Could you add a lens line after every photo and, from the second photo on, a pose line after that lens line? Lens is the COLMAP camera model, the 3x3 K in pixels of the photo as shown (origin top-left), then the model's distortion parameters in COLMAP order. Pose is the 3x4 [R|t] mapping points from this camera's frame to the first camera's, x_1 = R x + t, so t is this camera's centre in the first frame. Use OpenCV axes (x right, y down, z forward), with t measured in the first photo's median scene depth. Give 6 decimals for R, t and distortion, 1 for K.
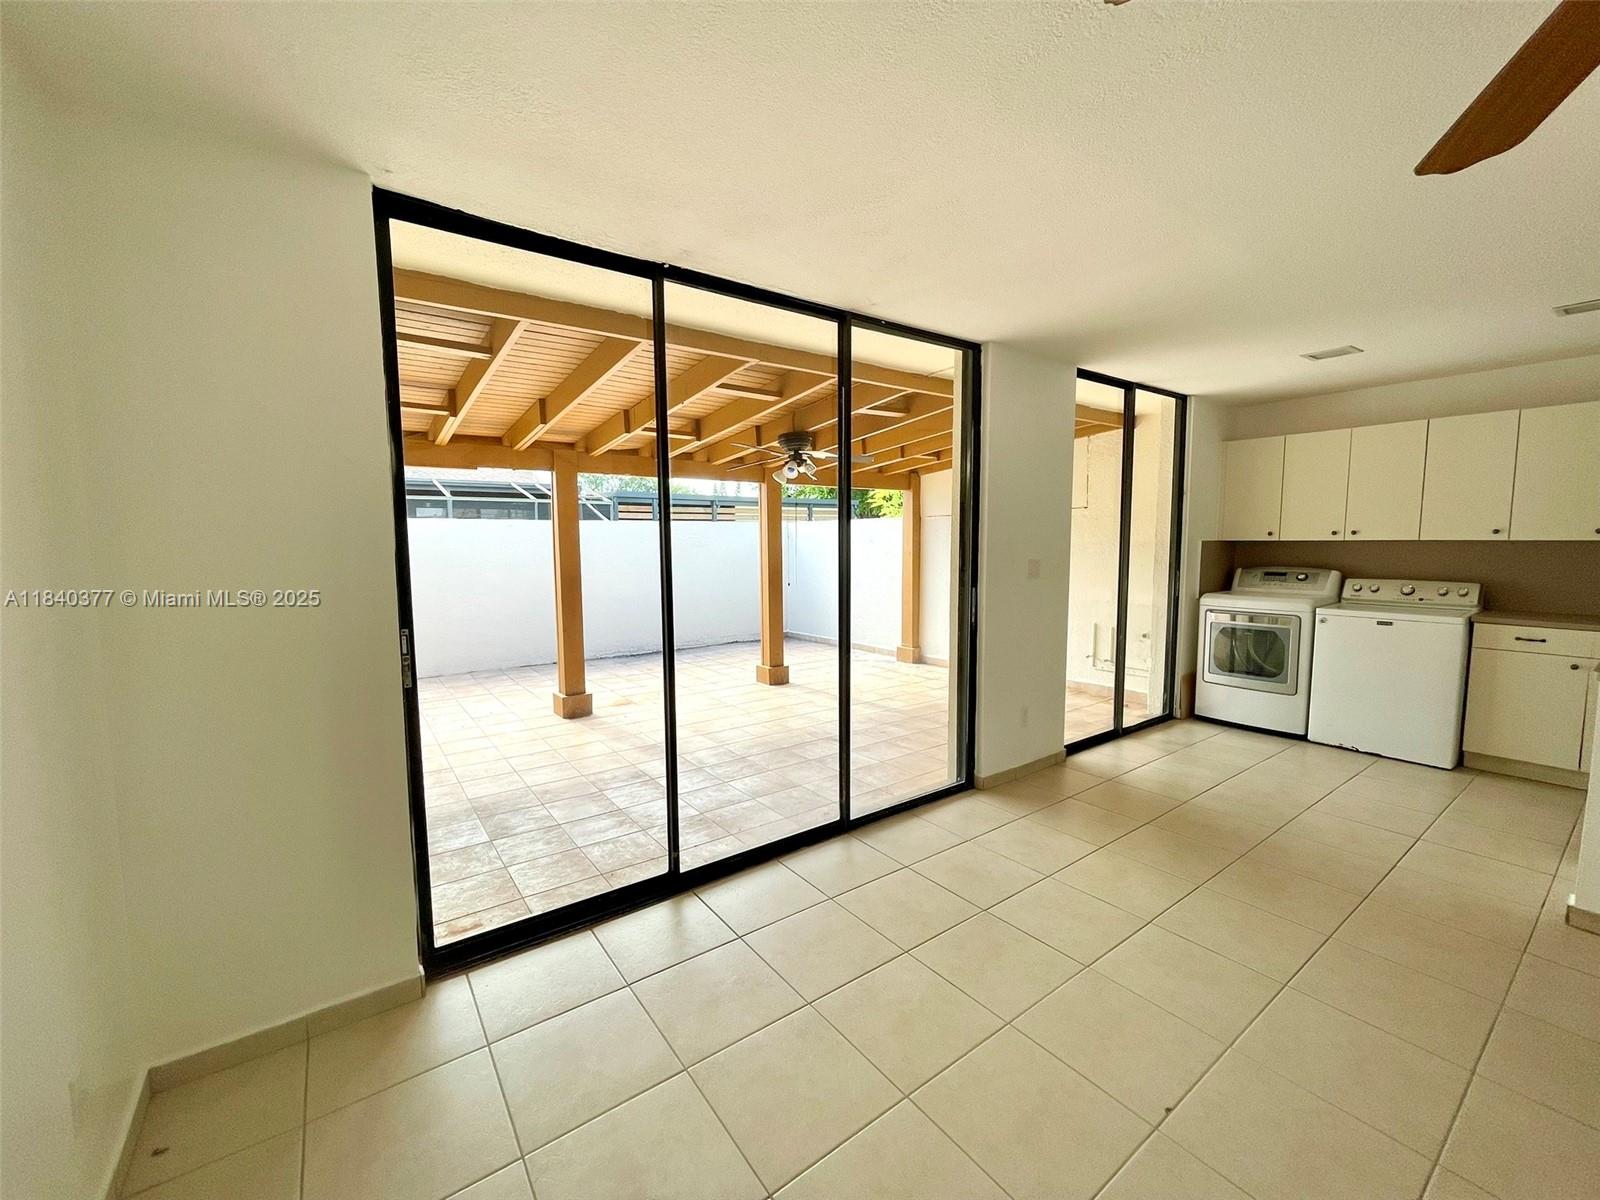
lens RADIAL K [[648.3, 0, 799.5], [0, 648.3, 598.1], [0, 0, 1]] dist [-0.002732, -0.000069]
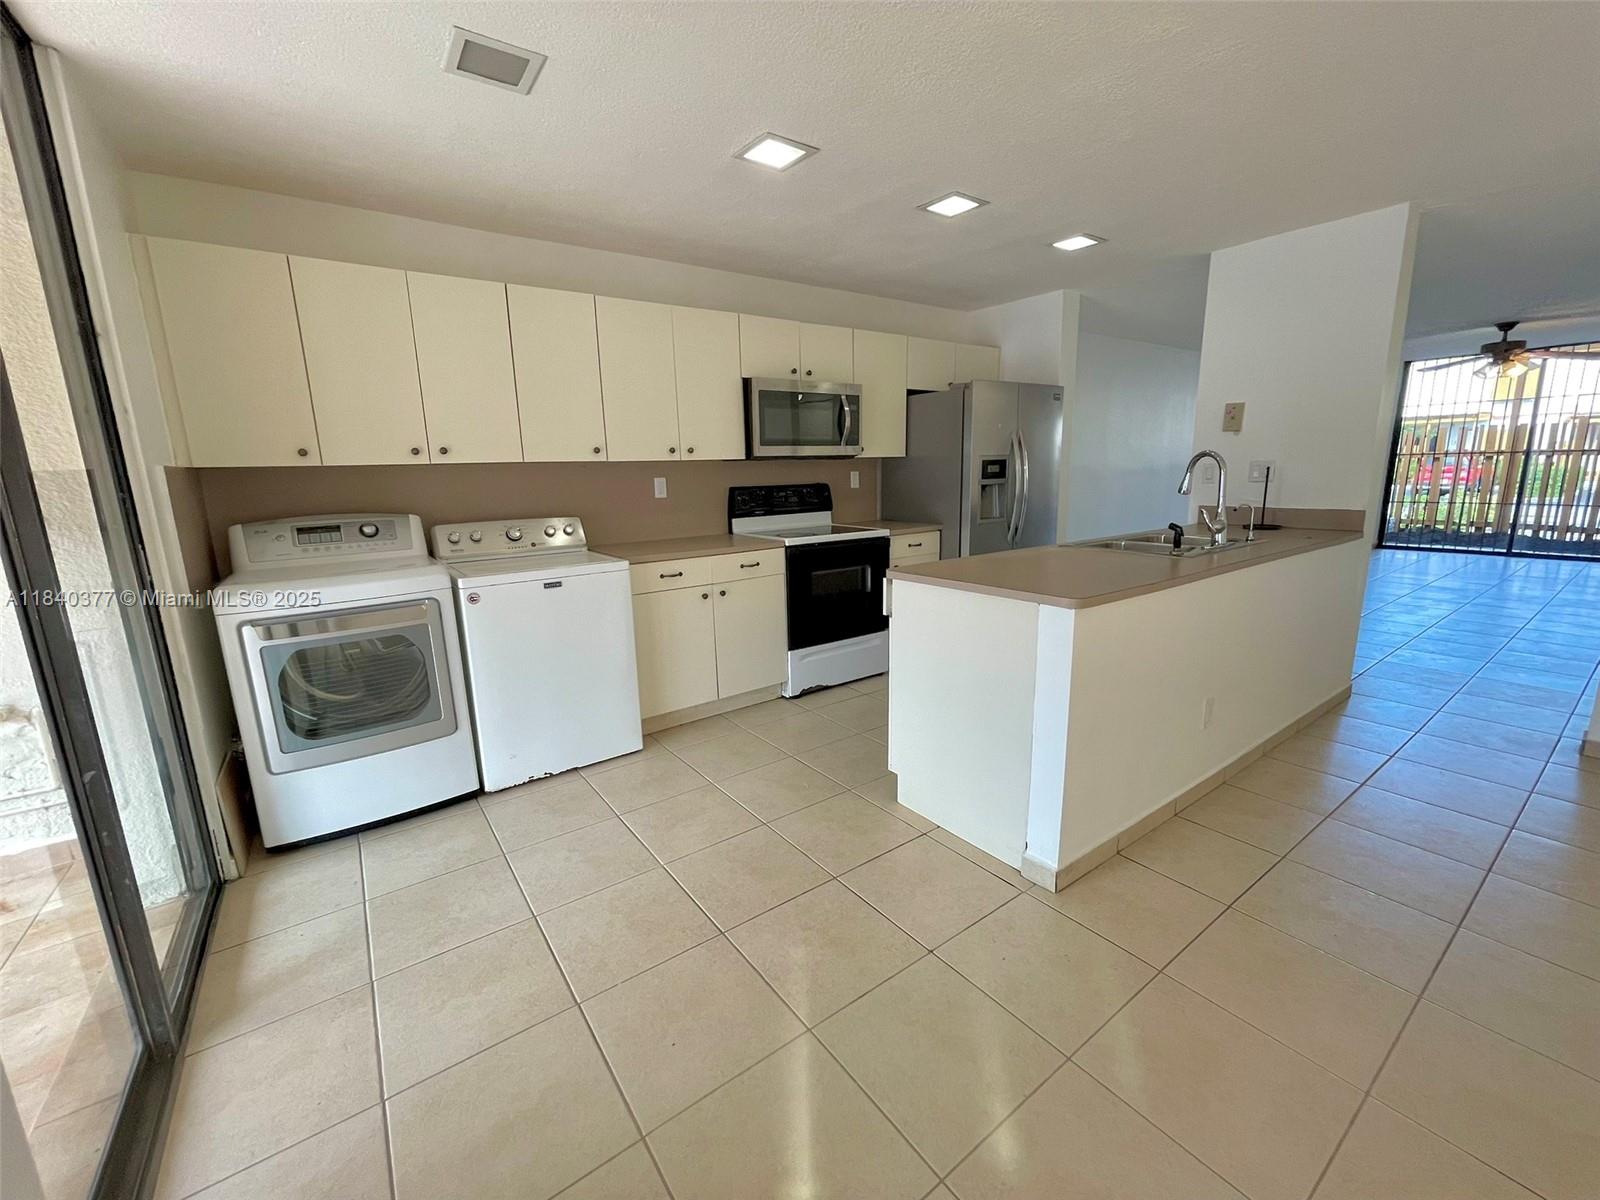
lens RADIAL K [[648.3, 0, 799.5], [0, 648.3, 598.1], [0, 0, 1]] dist [-0.002732, -0.000069]
pose [[0.001558, -0.189058, 0.981965, 0.214930], [0.115627, 0.975414, 0.187613, -0.039850], [-0.993291, 0.113250, 0.023380, 0.655159]]
